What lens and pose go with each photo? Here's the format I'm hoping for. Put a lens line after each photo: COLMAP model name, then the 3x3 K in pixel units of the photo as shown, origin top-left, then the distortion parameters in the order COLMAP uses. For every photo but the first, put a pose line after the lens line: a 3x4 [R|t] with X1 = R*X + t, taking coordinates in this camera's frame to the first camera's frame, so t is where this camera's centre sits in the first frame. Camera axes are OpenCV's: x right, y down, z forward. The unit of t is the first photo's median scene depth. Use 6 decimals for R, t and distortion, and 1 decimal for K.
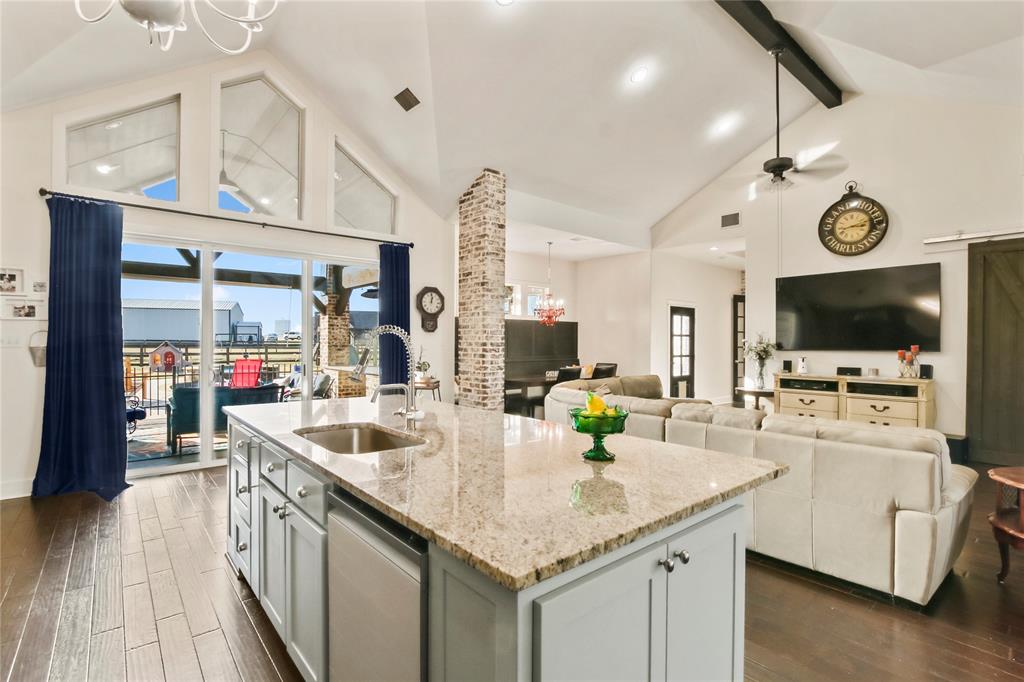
lens RADIAL K [[478.3, 0, 513.5], [0, 478.3, 341.9], [0, 0, 1]] dist [-0.023759, 0.002738]
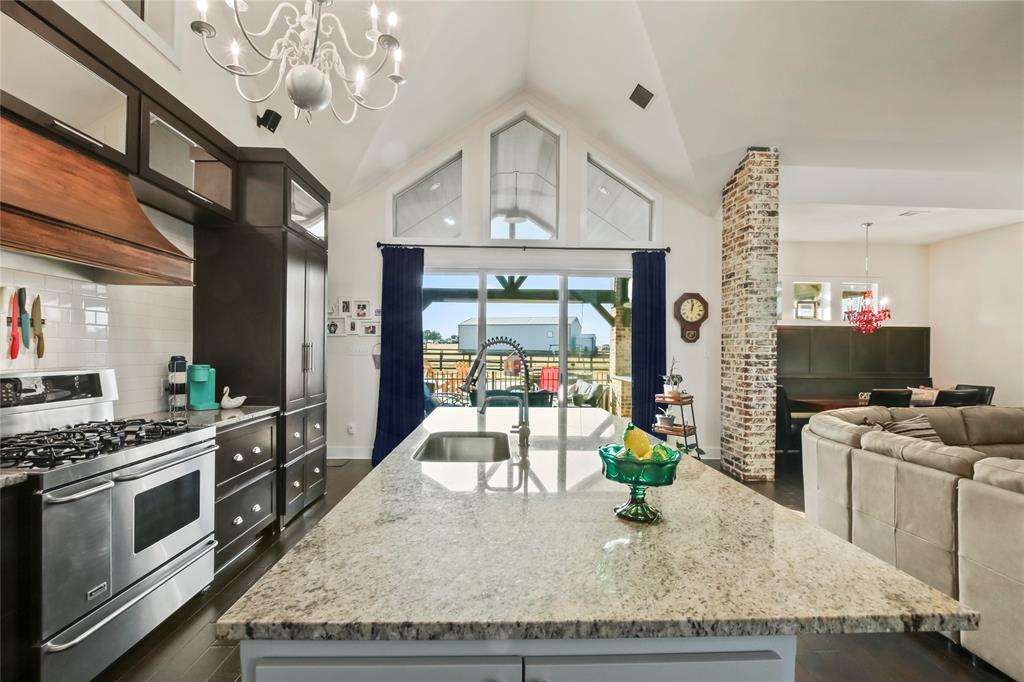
lens RADIAL K [[478.3, 0, 503.2], [0, 478.3, 345.5], [0, 0, 1]] dist [-0.023759, 0.002738]
pose [[0.787722, -0.003602, -0.616020, 0.123533], [-0.005598, 0.999900, -0.013004, -0.000818], [0.616005, 0.013692, 0.787623, 0.081890]]
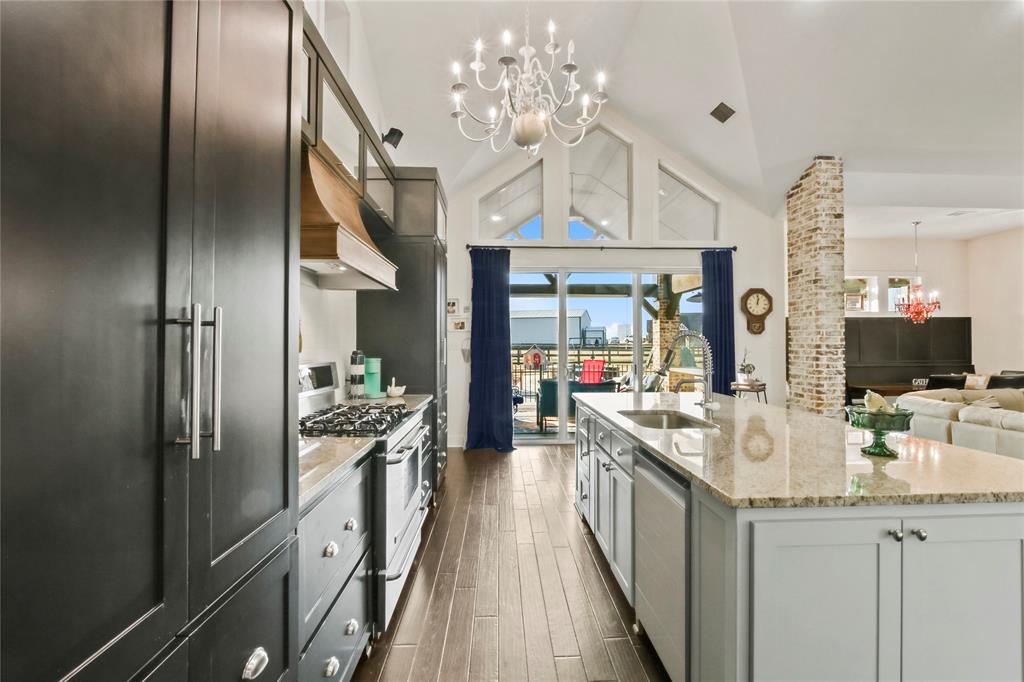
lens RADIAL K [[478.3, 0, 520.0], [0, 478.3, 335.4], [0, 0, 1]] dist [-0.023759, 0.002738]
pose [[0.787187, -0.017075, -0.616478, 0.053637], [0.005168, 0.999764, -0.021091, 0.000349], [0.616693, 0.013416, 0.787089, -0.080095]]
